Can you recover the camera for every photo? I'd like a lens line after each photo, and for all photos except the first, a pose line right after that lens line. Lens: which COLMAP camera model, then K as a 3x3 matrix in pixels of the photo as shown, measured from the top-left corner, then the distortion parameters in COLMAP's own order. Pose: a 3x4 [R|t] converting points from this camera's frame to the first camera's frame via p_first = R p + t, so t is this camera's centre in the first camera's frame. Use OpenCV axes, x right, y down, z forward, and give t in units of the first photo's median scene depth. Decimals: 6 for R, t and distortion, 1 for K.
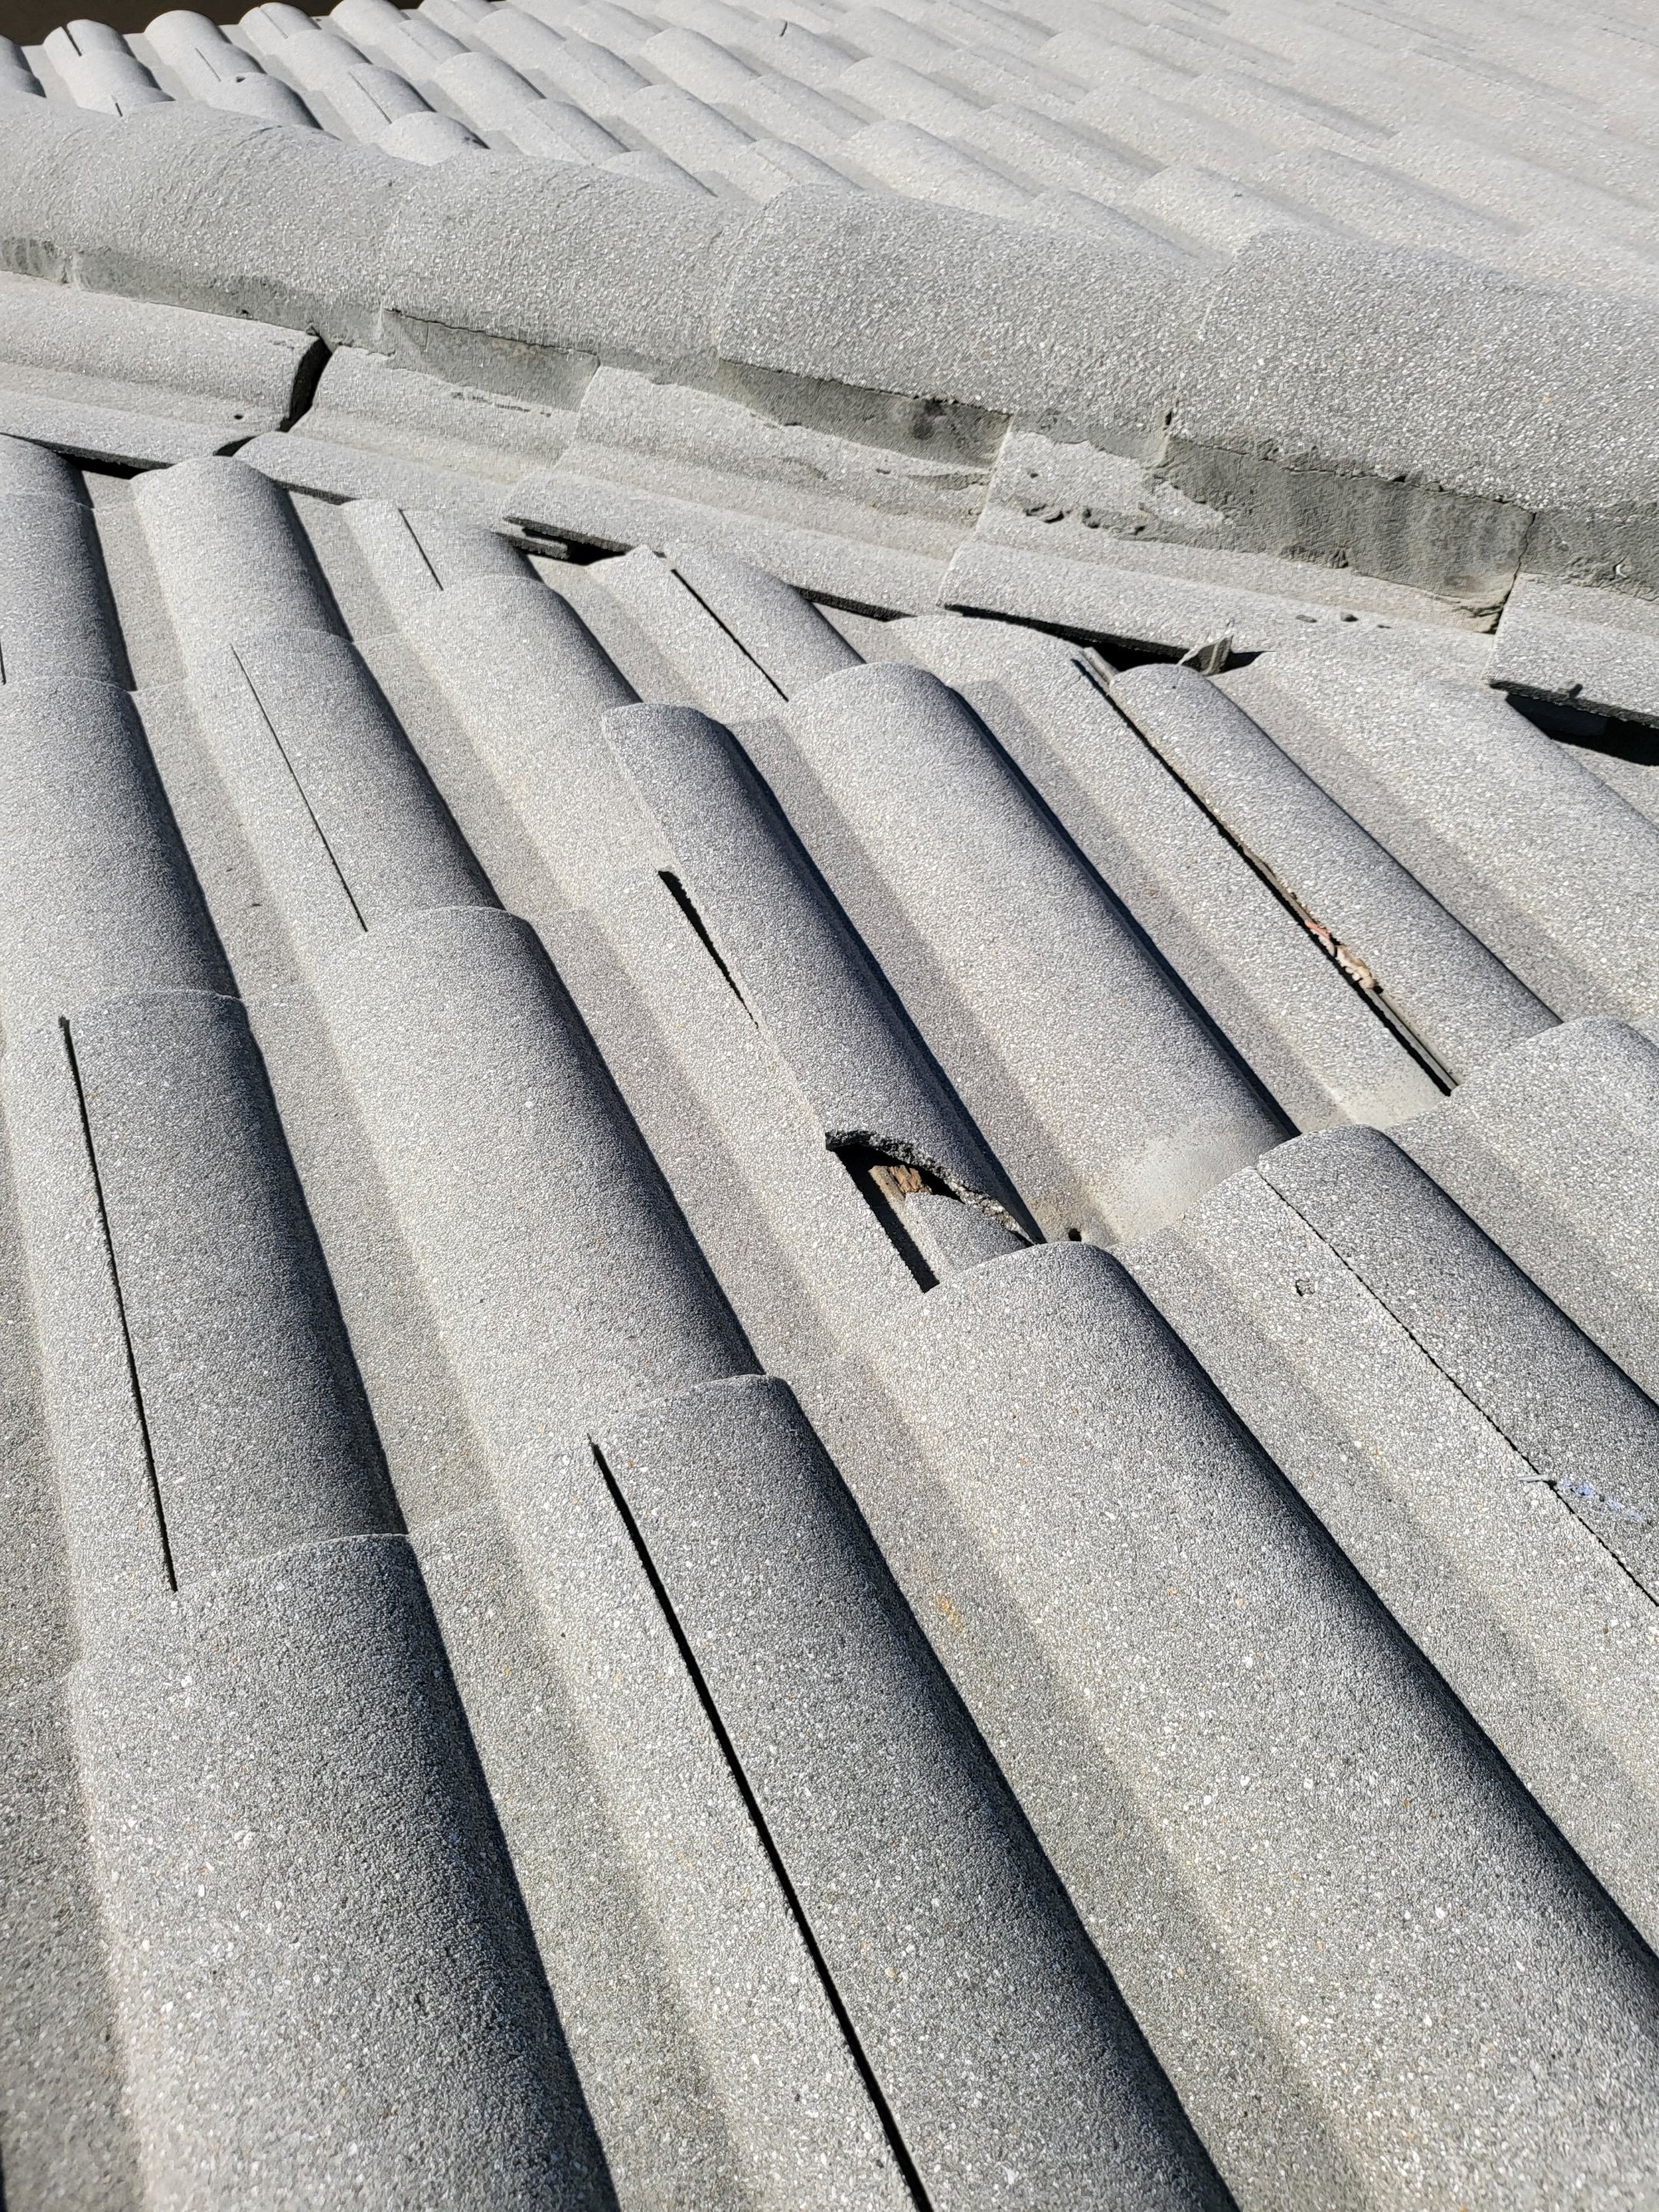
lens RADIAL K [[1419.0, 0, 829.5], [0, 1419.0, 1106.0], [0, 0, 1]] dist [0.027586, -0.031028]
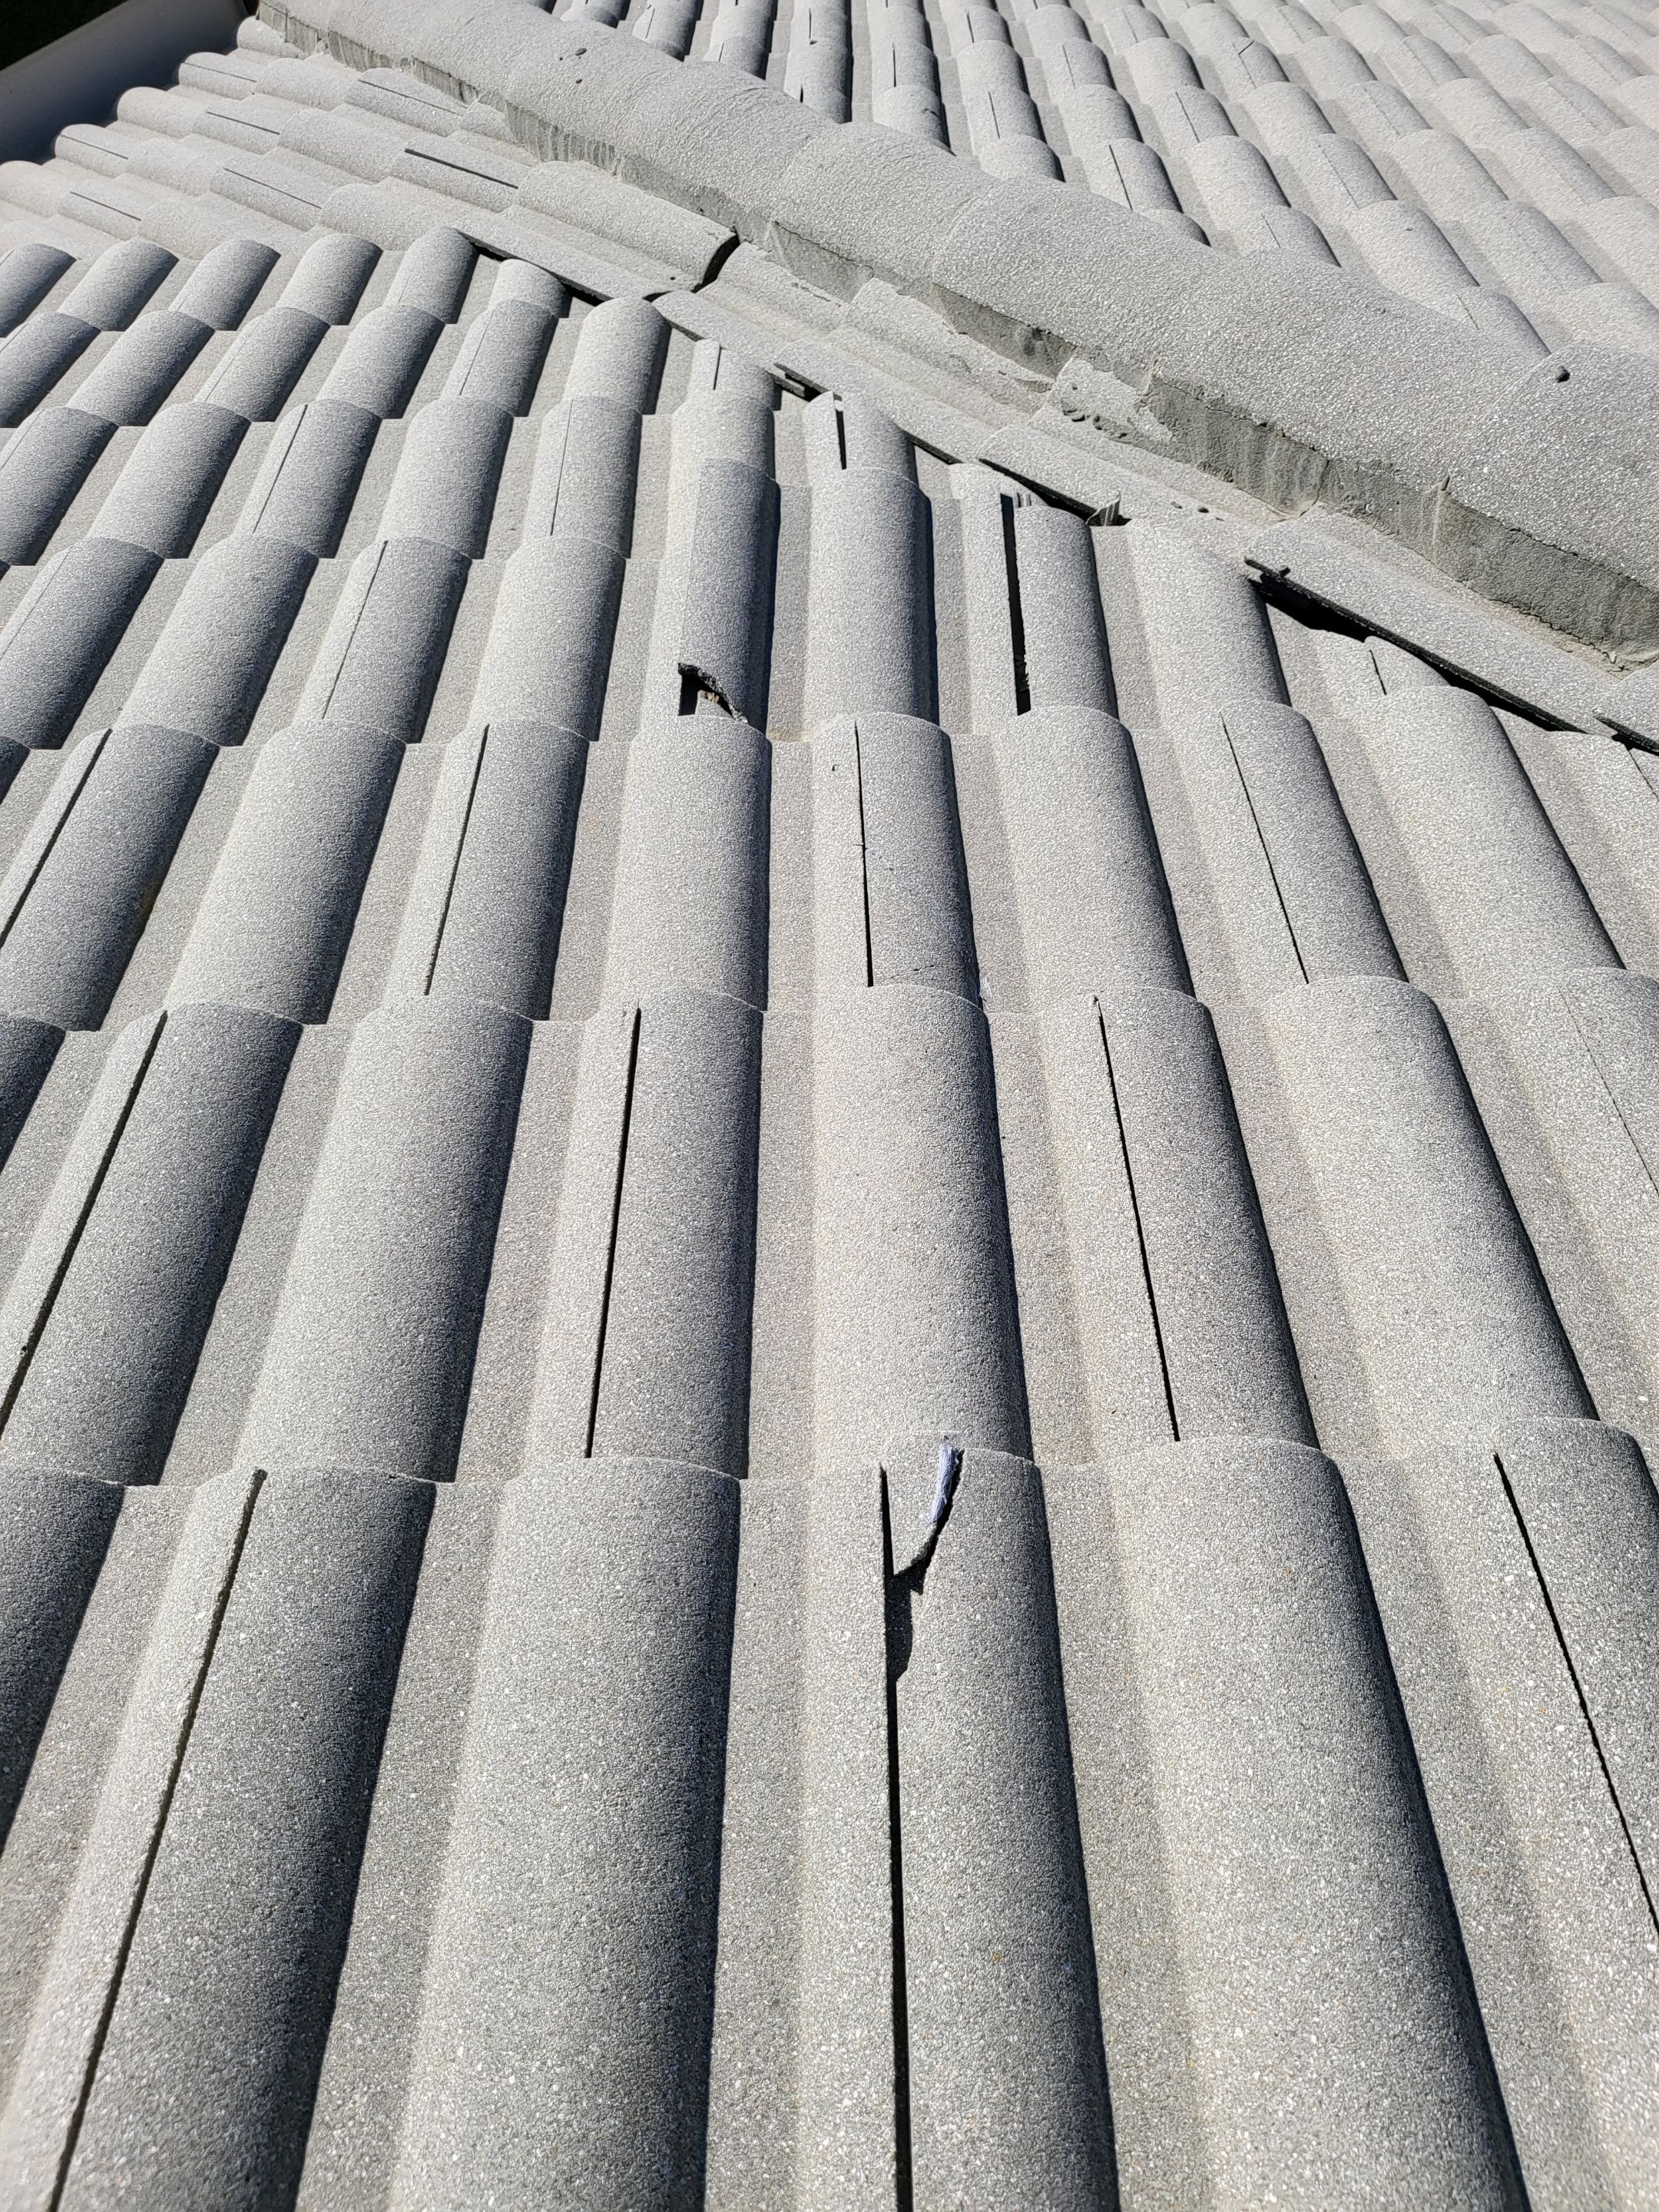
lens RADIAL K [[1400.1, 0, 829.5], [0, 1400.1, 1106.0], [0, 0, 1]] dist [-0.001028, -0.001042]
pose [[0.904715, 0.320192, -0.281011, 0.540650], [-0.310345, 0.947239, 0.080153, 0.221980], [0.291849, 0.014695, 0.956352, -0.446327]]
